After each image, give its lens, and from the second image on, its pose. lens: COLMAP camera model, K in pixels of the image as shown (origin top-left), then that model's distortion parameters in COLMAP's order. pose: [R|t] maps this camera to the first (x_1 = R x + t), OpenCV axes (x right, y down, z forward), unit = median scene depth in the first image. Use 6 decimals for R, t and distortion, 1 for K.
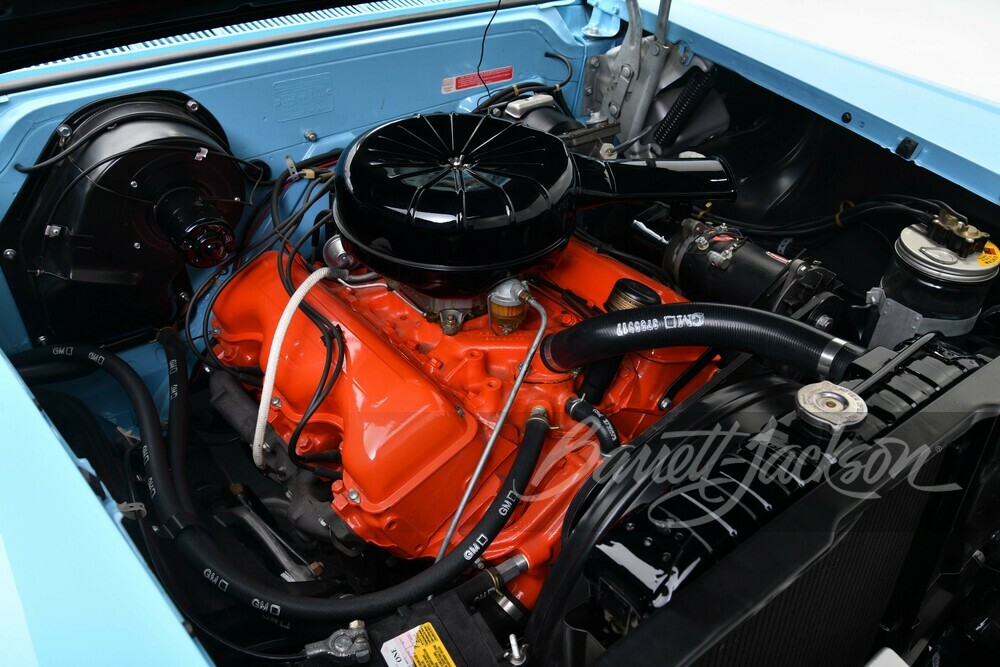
lens RADIAL K [[808.2, 0, 500.0], [0, 808.2, 333.5], [0, 0, 1]] dist [-0.026050, 0.002394]
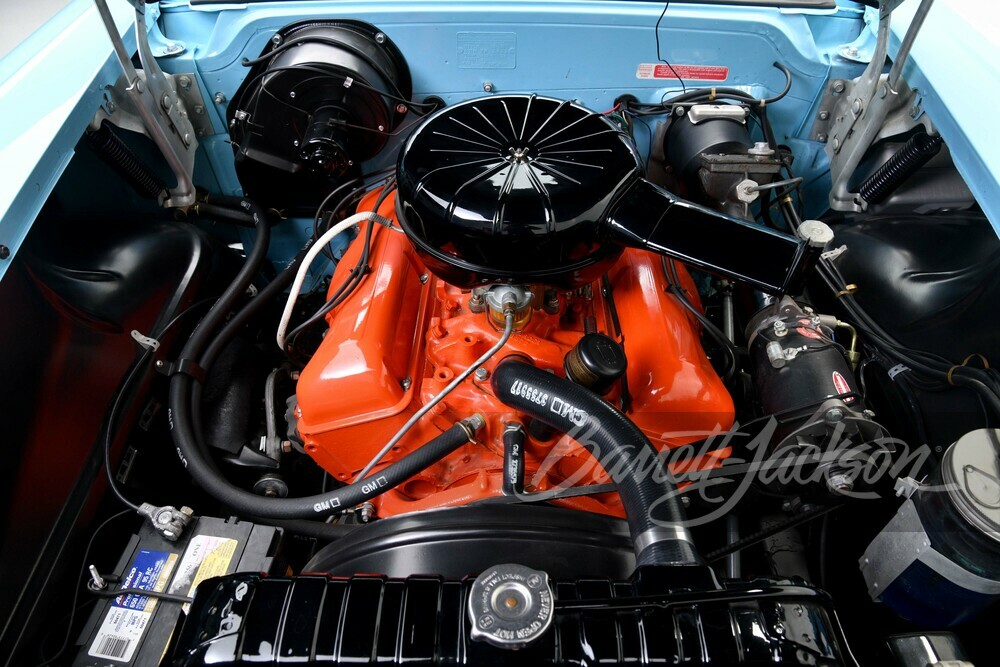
lens RADIAL K [[687.9, 0, 496.7], [0, 687.9, 324.6], [0, 0, 1]] dist [-0.097523, 0.032715]
pose [[0.795177, 0.406868, -0.449613, 0.358212], [-0.342067, 0.913215, 0.221423, -0.184706], [0.500684, -0.022272, 0.865344, 0.246391]]
